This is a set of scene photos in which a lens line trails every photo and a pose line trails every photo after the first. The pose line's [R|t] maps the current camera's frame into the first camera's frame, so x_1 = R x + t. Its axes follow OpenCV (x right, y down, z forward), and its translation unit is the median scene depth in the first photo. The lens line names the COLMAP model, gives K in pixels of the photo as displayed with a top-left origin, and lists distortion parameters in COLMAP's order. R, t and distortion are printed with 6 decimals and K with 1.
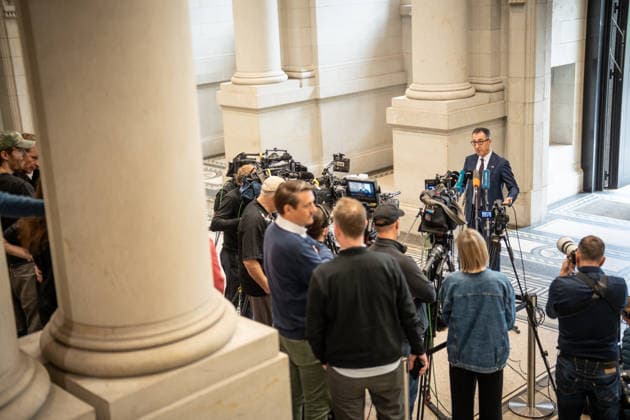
lens RADIAL K [[918.1, 0, 314.2], [0, 918.1, 210.1], [0, 0, 1]] dist [-0.023131, 0.000000]
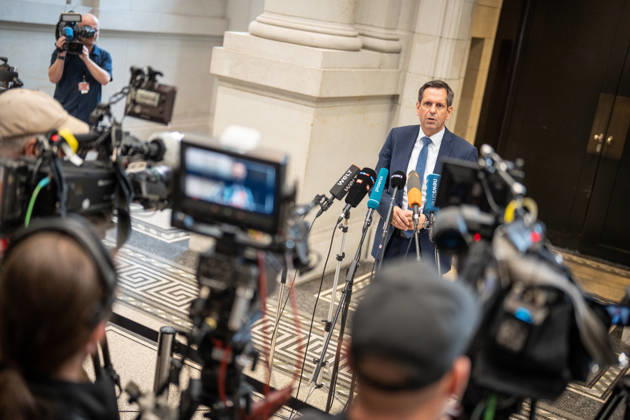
lens RADIAL K [[918.1, 0, 316.0], [0, 918.1, 211.8], [0, 0, 1]] dist [-0.023131, 0.000000]
pose [[0.957345, 0.131201, 0.257442, 0.004652], [-0.132686, 0.991089, -0.011676, -0.009974], [-0.256680, -0.022981, 0.966223, 0.523128]]
